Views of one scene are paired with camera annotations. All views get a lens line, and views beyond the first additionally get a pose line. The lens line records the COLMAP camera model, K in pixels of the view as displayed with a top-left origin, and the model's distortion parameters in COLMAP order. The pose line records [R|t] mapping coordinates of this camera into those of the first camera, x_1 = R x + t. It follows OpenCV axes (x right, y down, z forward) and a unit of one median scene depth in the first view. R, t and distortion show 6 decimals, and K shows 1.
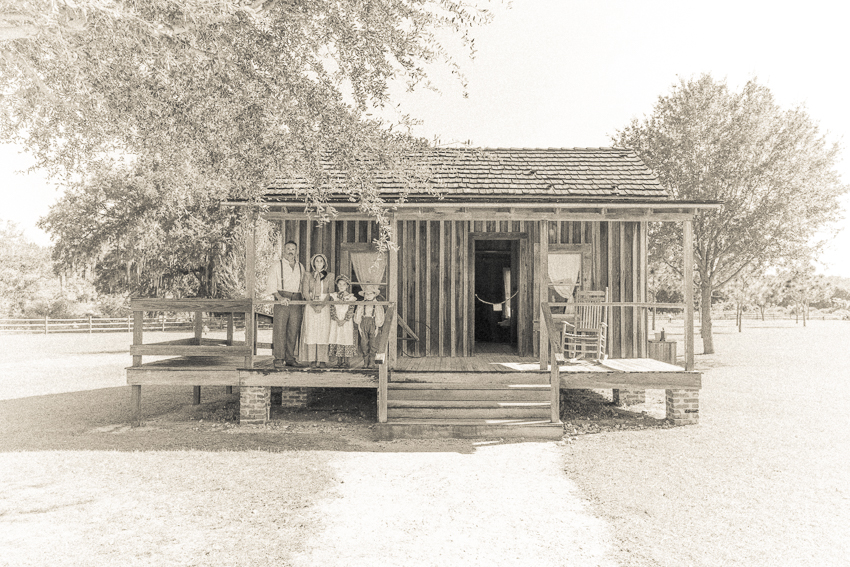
lens RADIAL K [[662.4, 0, 425.0], [0, 662.4, 283.5], [0, 0, 1]] dist [0.004348, -0.000666]
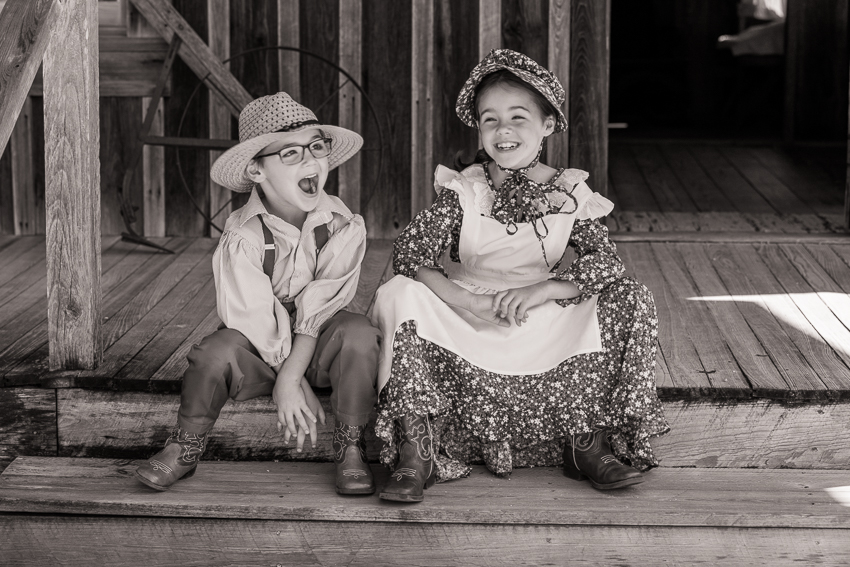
lens RADIAL K [[2393.5, 0, 425.0], [0, 2393.5, 283.5], [0, 0, 1]] dist [-0.185895, -1.064951]
pose [[0.999974, -0.001288, -0.007080, 0.035972], [0.002444, 0.986144, 0.165873, 0.017348], [0.006769, -0.165886, 0.986122, 0.439272]]
